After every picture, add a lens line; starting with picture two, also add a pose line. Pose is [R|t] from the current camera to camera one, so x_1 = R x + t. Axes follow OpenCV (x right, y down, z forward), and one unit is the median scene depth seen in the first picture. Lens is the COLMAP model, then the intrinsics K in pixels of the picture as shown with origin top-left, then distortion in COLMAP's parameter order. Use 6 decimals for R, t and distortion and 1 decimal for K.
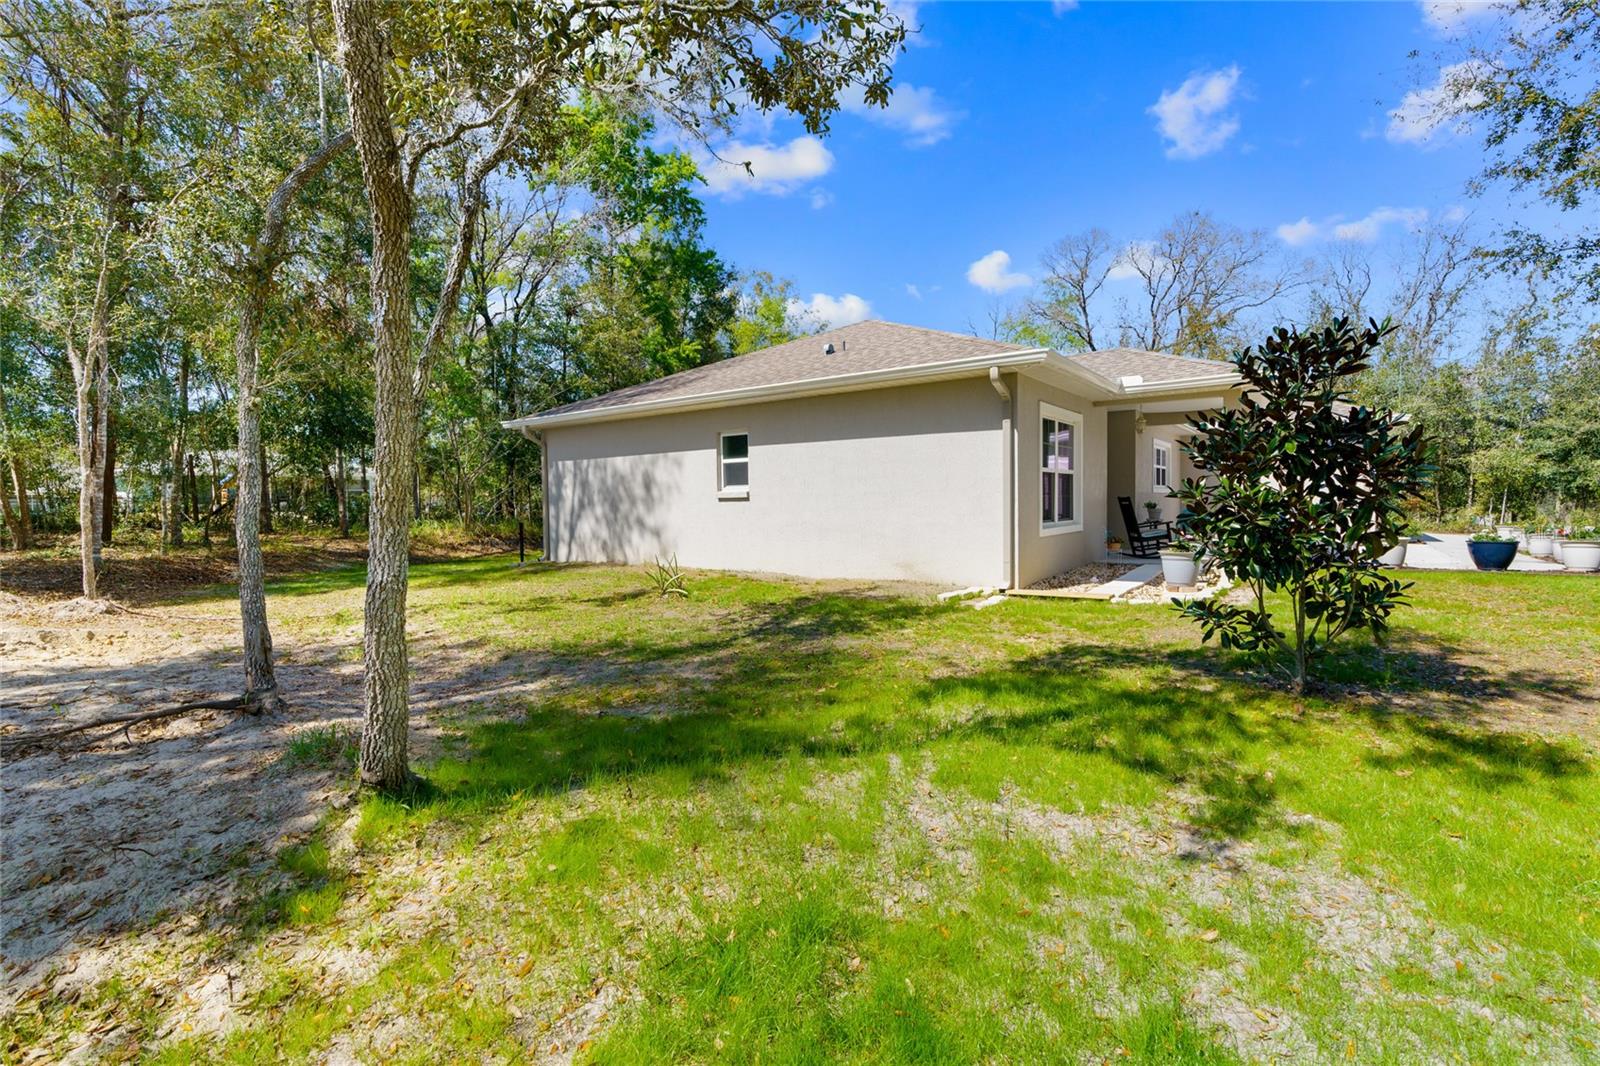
lens RADIAL K [[741.2, 0, 799.2], [0, 741.2, 523.1], [0, 0, 1]] dist [-0.001511, 0.000351]
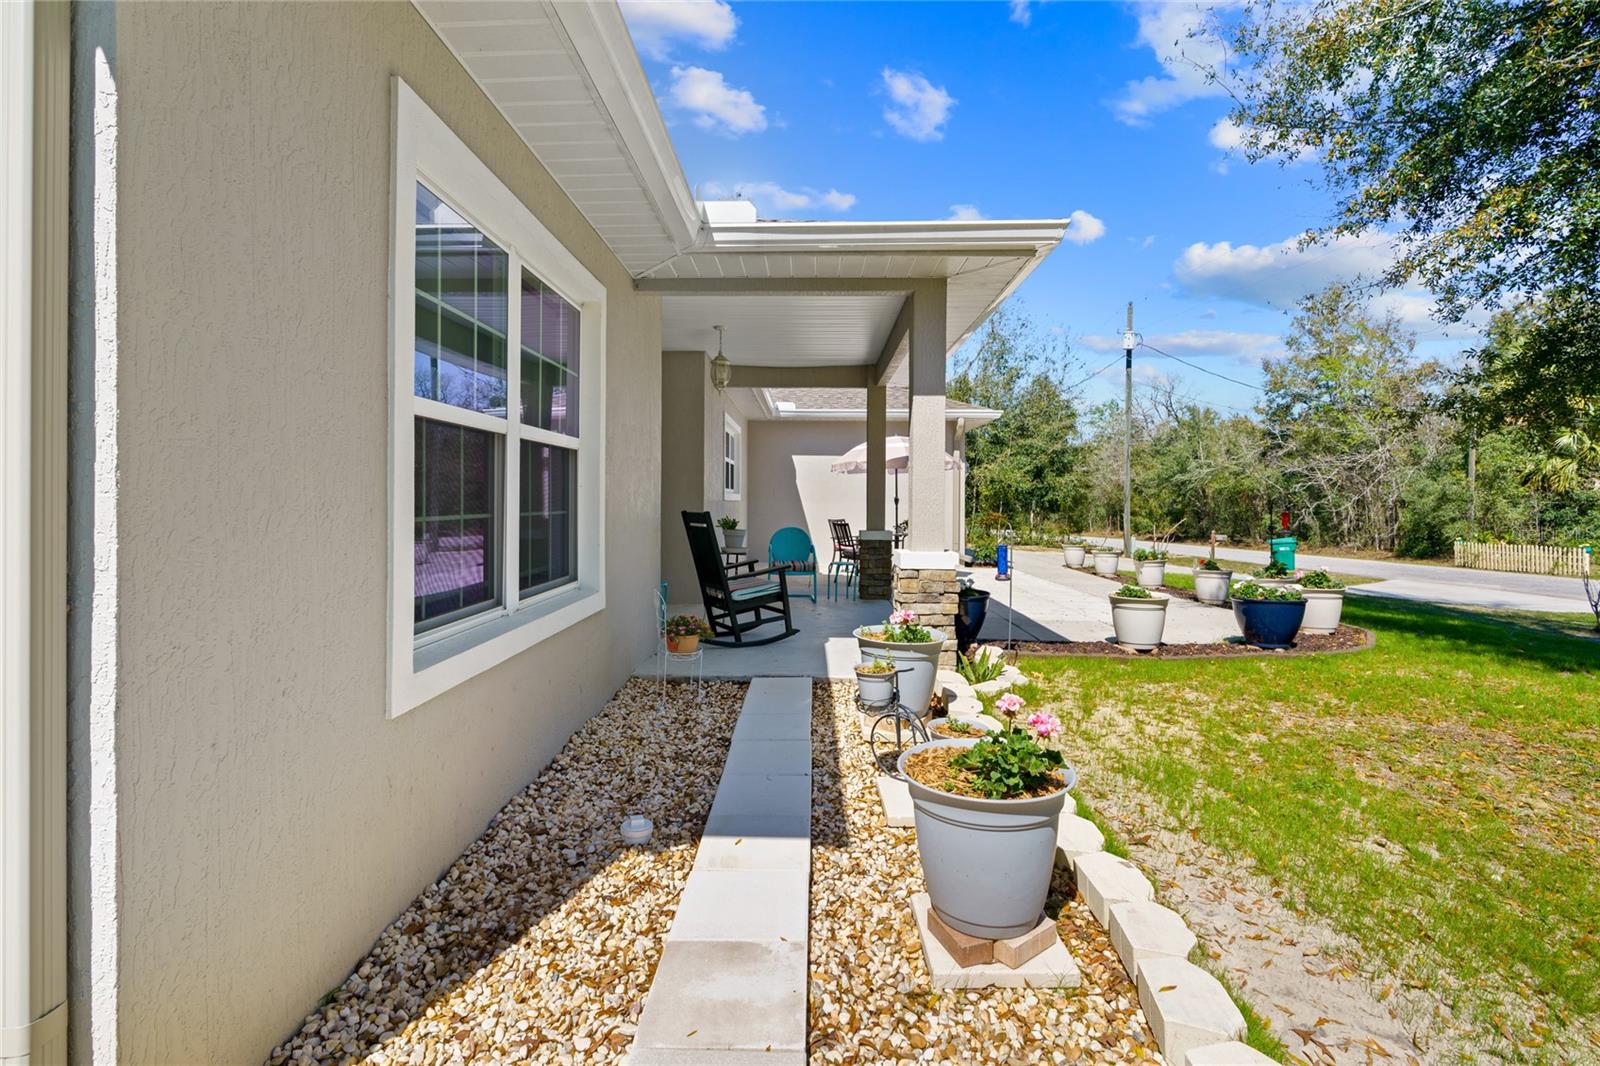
lens RADIAL K [[741.2, 0, 799.3], [0, 741.2, 519.3], [0, 0, 1]] dist [-0.001511, 0.000351]
pose [[0.824946, 0.005123, 0.565189, 0.225292], [-0.002540, 0.999982, -0.005357, -0.027880], [-0.565207, 0.002984, 0.824944, 0.569497]]
